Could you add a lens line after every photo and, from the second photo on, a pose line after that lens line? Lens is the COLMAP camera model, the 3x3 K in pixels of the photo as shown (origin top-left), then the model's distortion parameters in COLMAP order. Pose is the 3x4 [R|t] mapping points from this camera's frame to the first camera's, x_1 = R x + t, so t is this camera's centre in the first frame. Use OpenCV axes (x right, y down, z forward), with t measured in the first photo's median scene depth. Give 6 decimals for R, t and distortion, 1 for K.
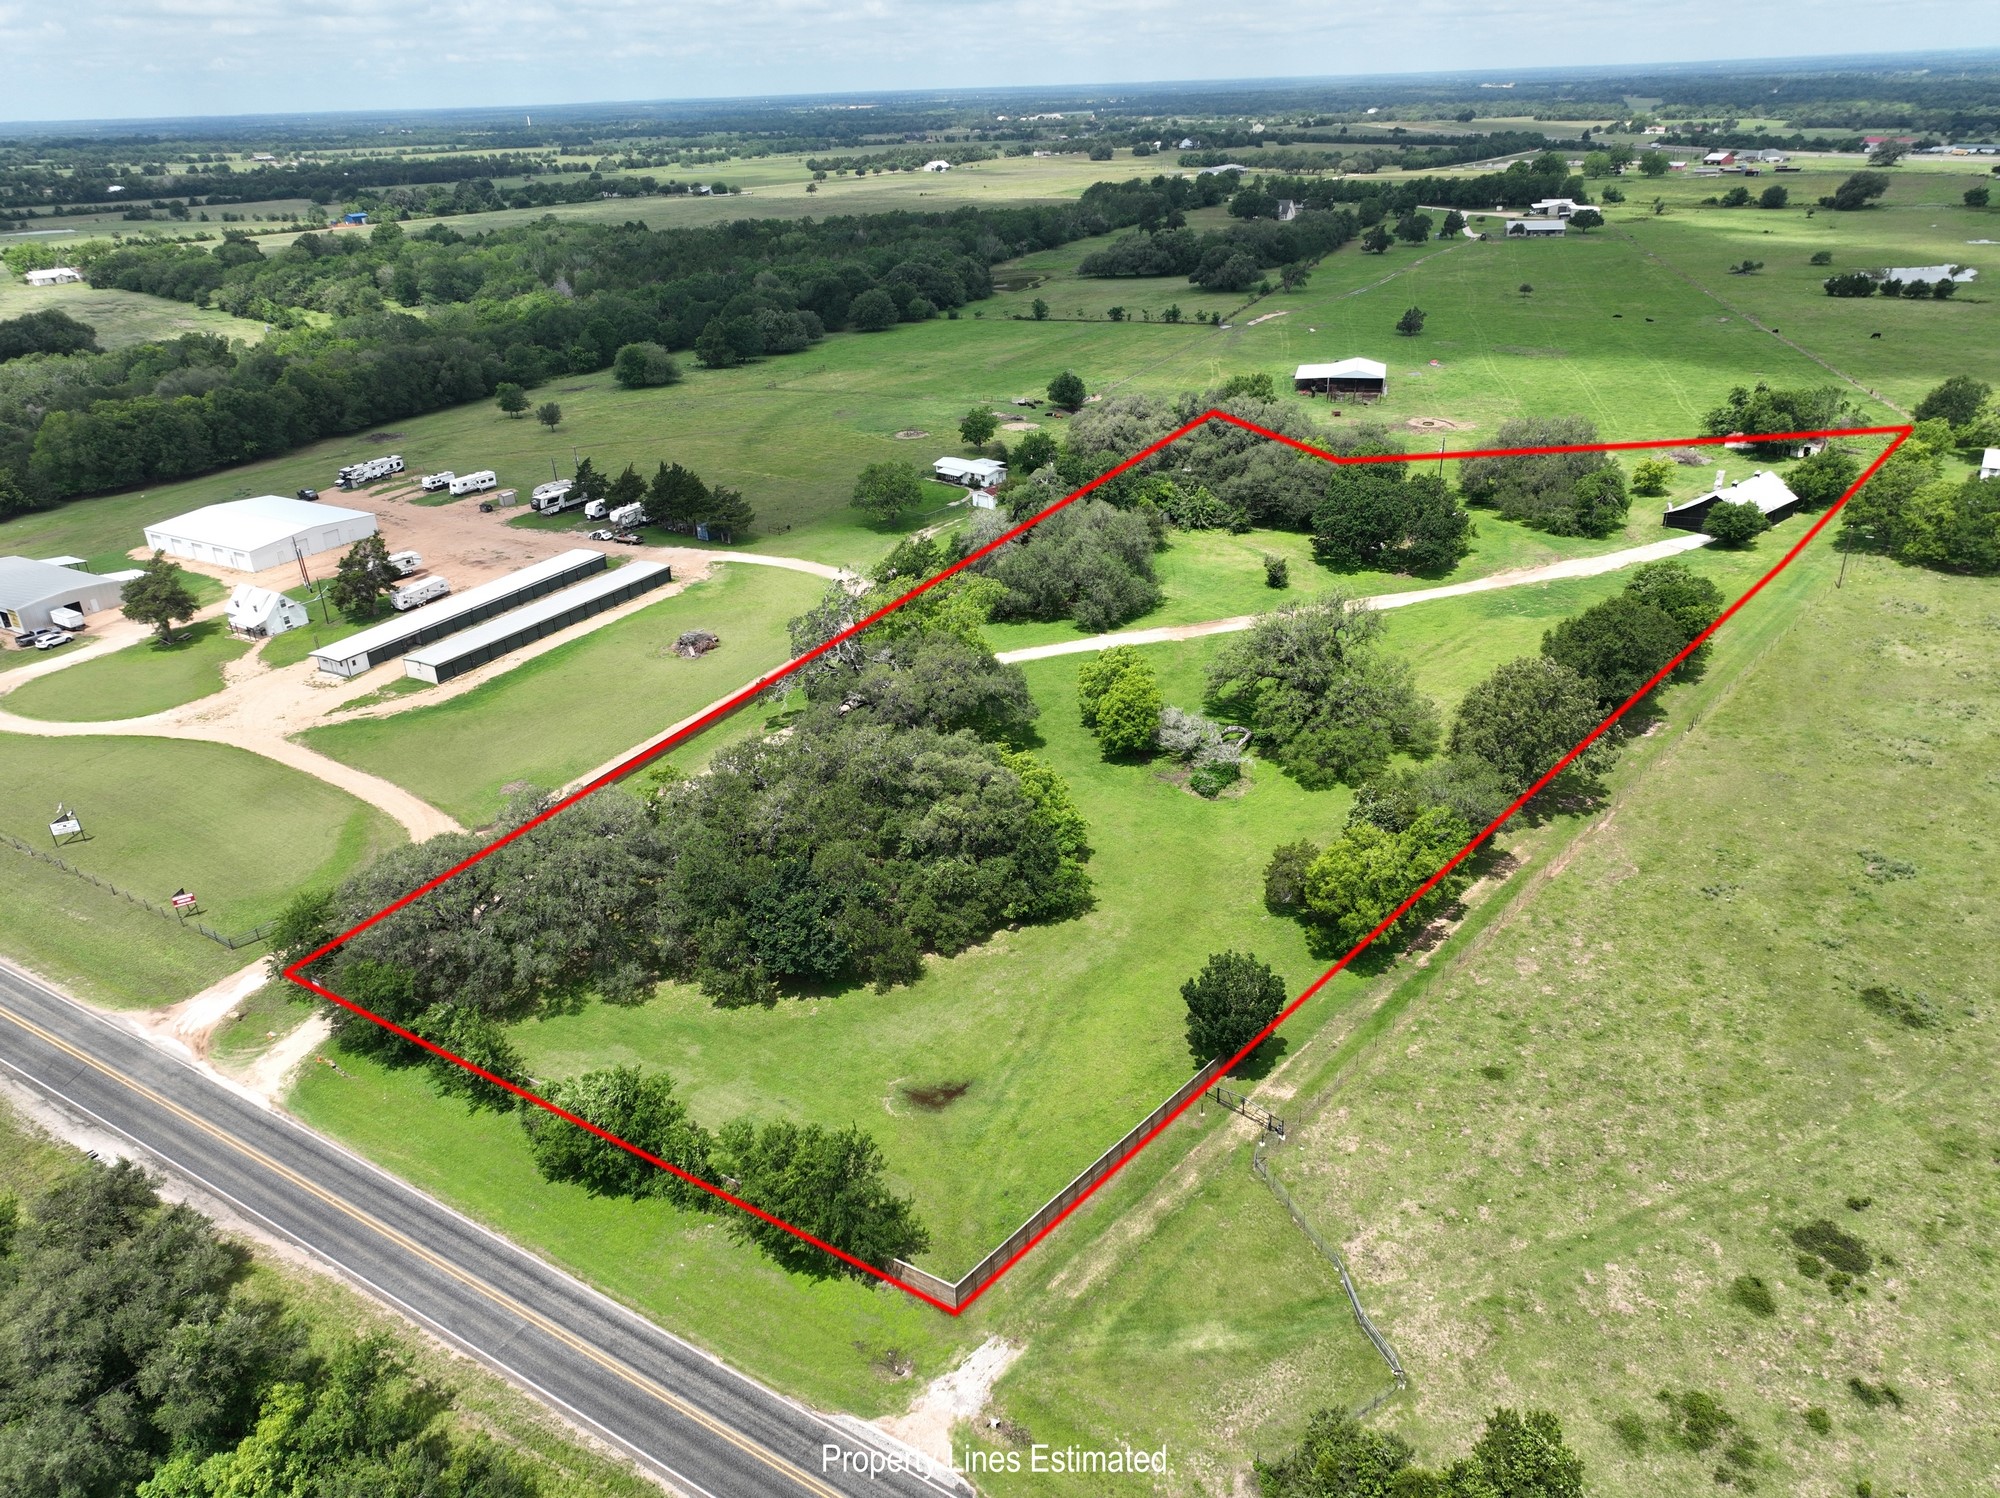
lens RADIAL K [[1407.5, 0, 1000.4], [0, 1407.5, 750.1], [0, 0, 1]] dist [-0.001383, 0.017122]
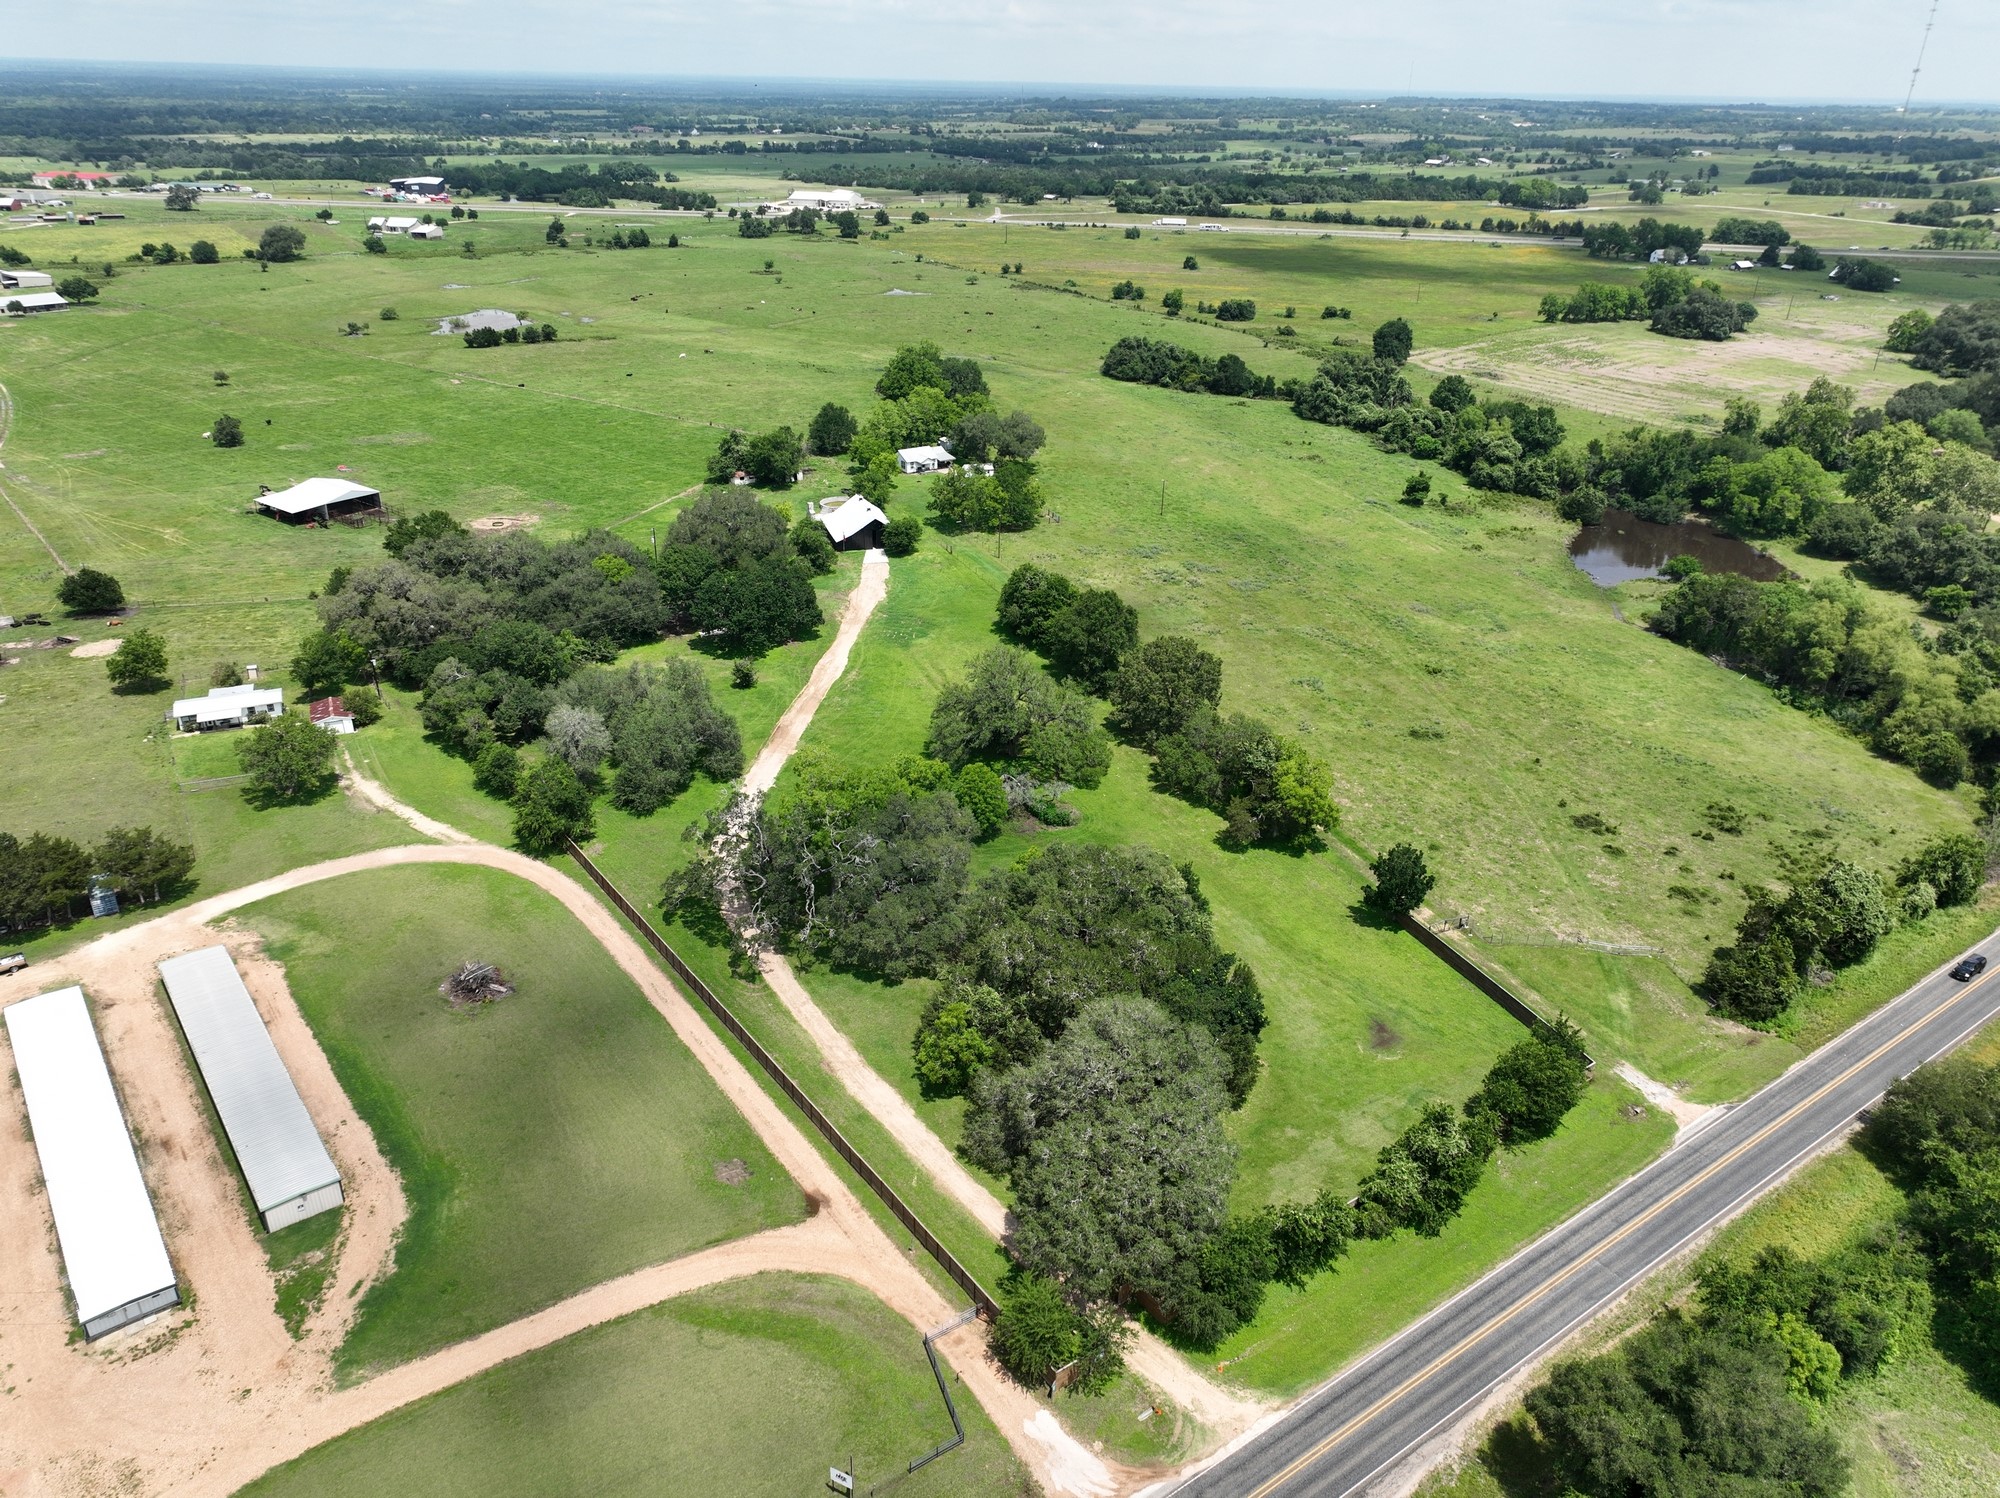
lens RADIAL K [[1407.5, 0, 1009.0], [0, 1407.5, 753.8], [0, 0, 1]] dist [-0.001383, 0.017122]
pose [[0.380477, -0.365348, 0.849564, -0.661088], [0.368416, 0.902491, 0.223114, -0.233856], [-0.848238, 0.228103, 0.477977, 0.314455]]
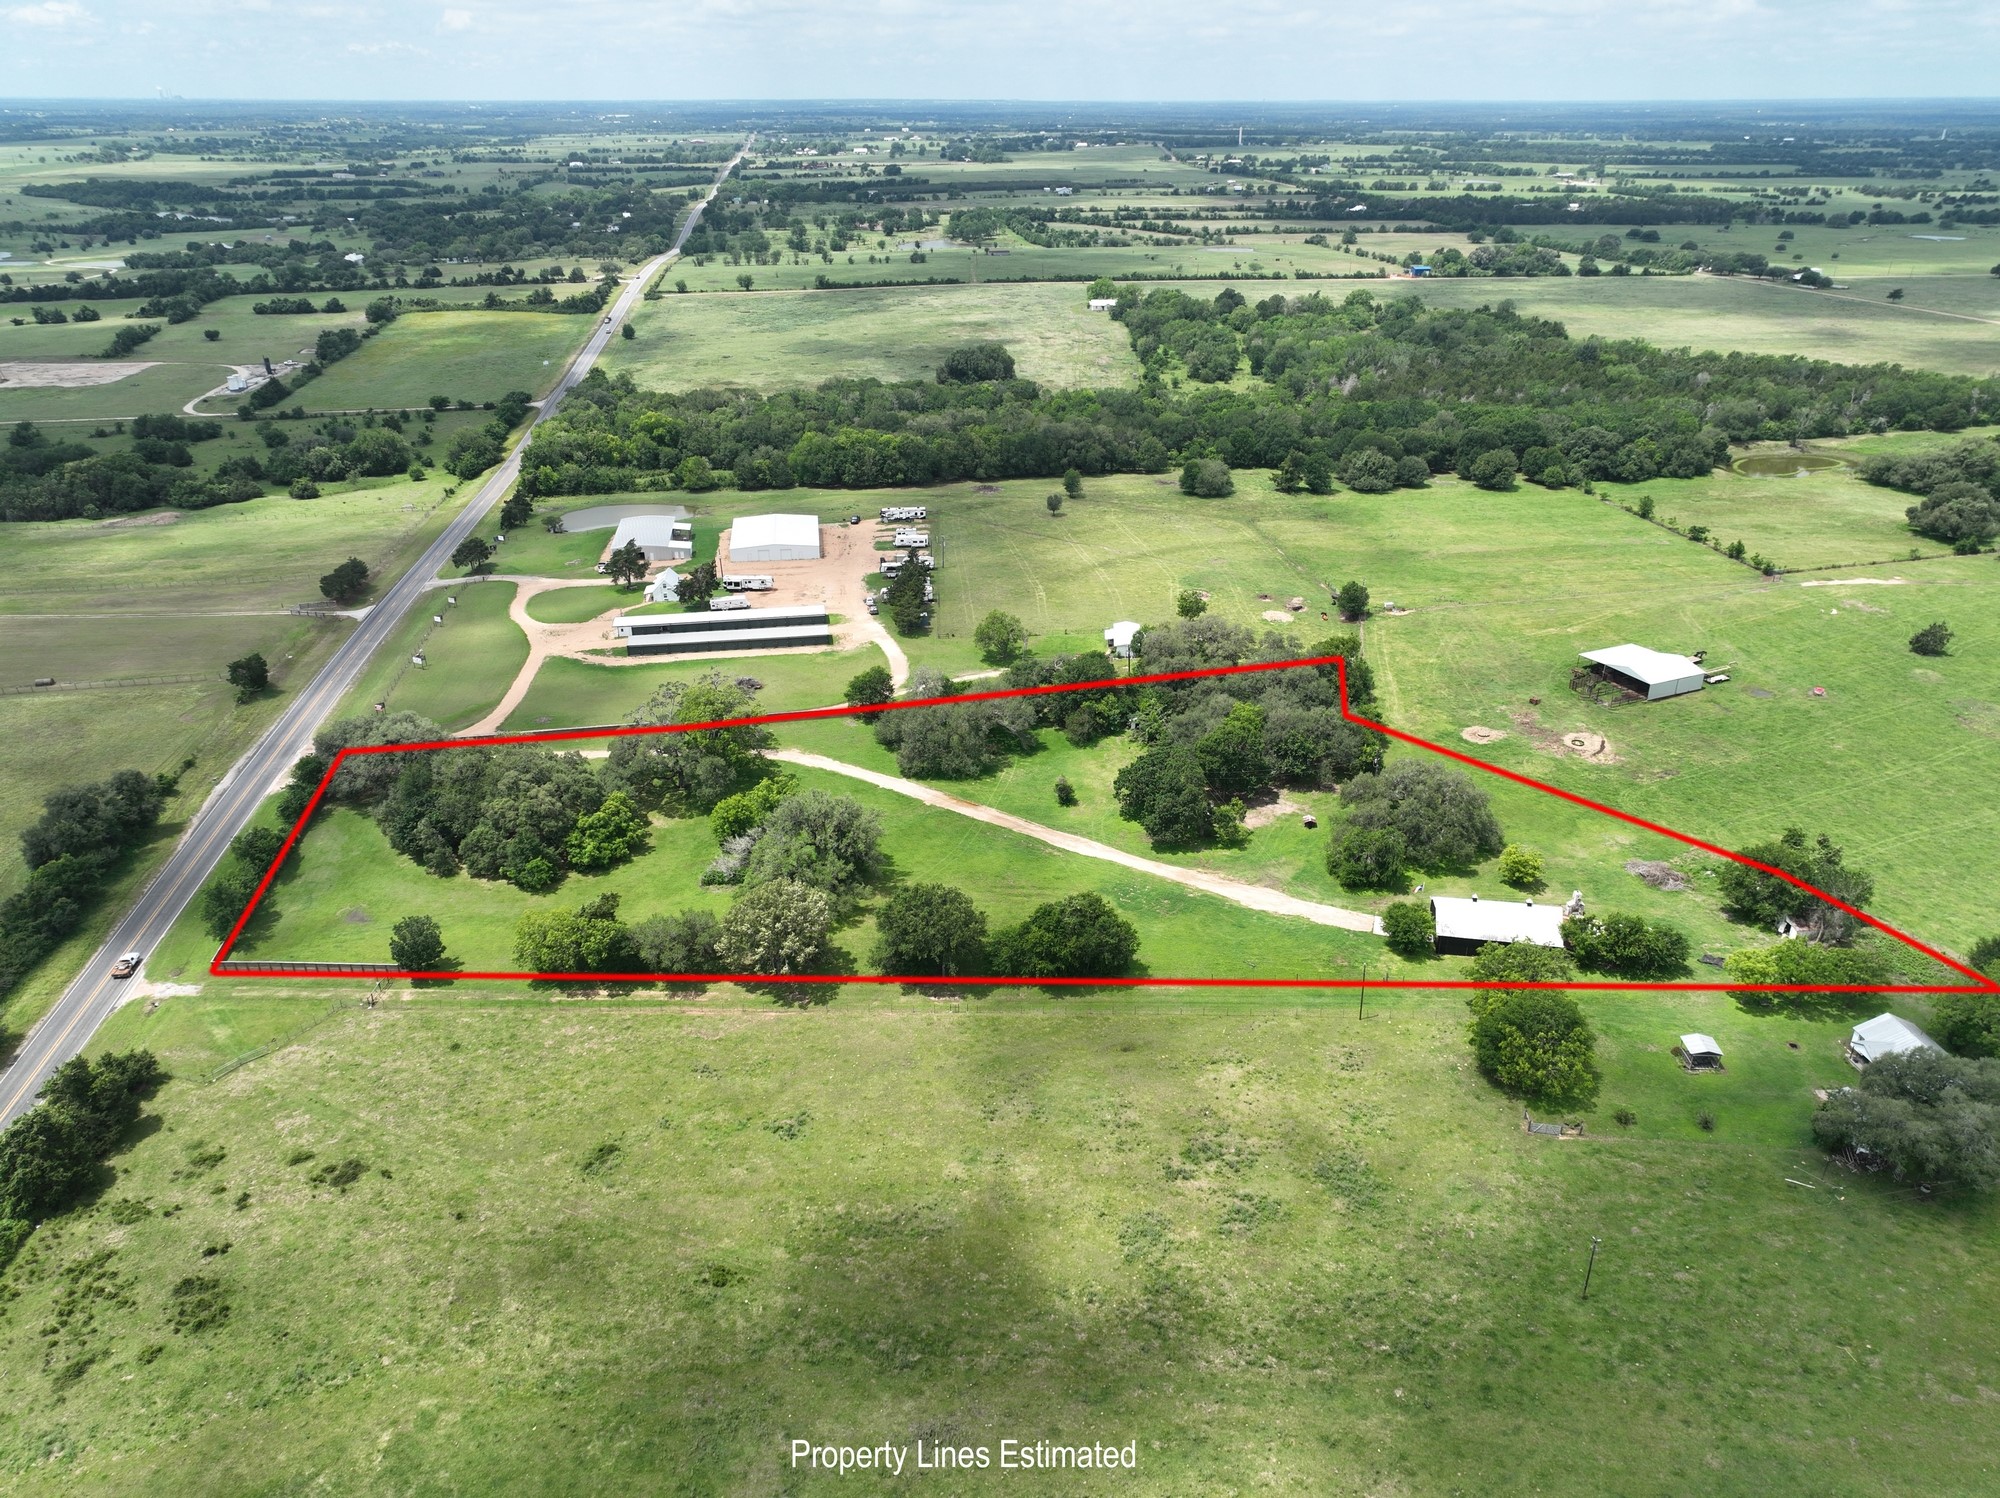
lens RADIAL K [[1407.5, 0, 1005.4], [0, 1407.5, 744.9], [0, 0, 1]] dist [-0.001383, 0.017122]
pose [[0.624520, 0.360037, -0.693072, 0.970044], [-0.354739, 0.921351, 0.158972, -0.331541], [0.695798, 0.146578, 0.703121, 0.104111]]
